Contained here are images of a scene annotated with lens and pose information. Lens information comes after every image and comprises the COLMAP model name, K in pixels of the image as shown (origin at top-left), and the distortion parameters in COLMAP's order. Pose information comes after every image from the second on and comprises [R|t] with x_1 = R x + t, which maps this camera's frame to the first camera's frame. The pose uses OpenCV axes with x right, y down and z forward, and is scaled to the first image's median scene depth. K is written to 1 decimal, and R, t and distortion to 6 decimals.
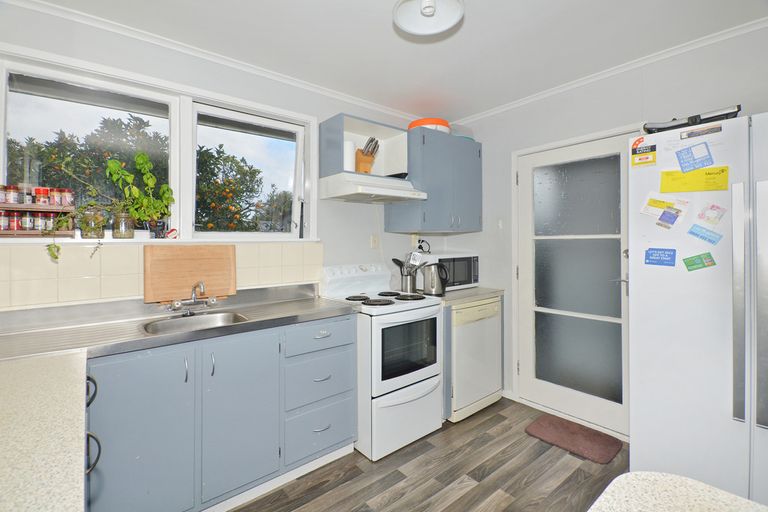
lens RADIAL K [[354.3, 0, 384.9], [0, 354.3, 241.3], [0, 0, 1]] dist [0.000521, 0.000012]
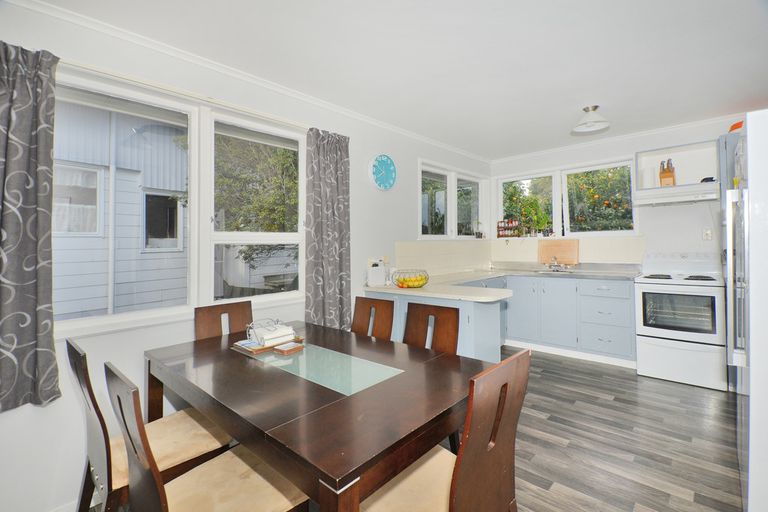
lens RADIAL K [[354.3, 0, 384.9], [0, 354.3, 241.3], [0, 0, 1]] dist [0.000521, 0.000012]
pose [[0.136089, -0.005833, -0.990679, 1.414534], [0.014159, 0.999892, -0.003942, 0.017370], [0.990595, -0.013491, 0.136157, -0.325172]]
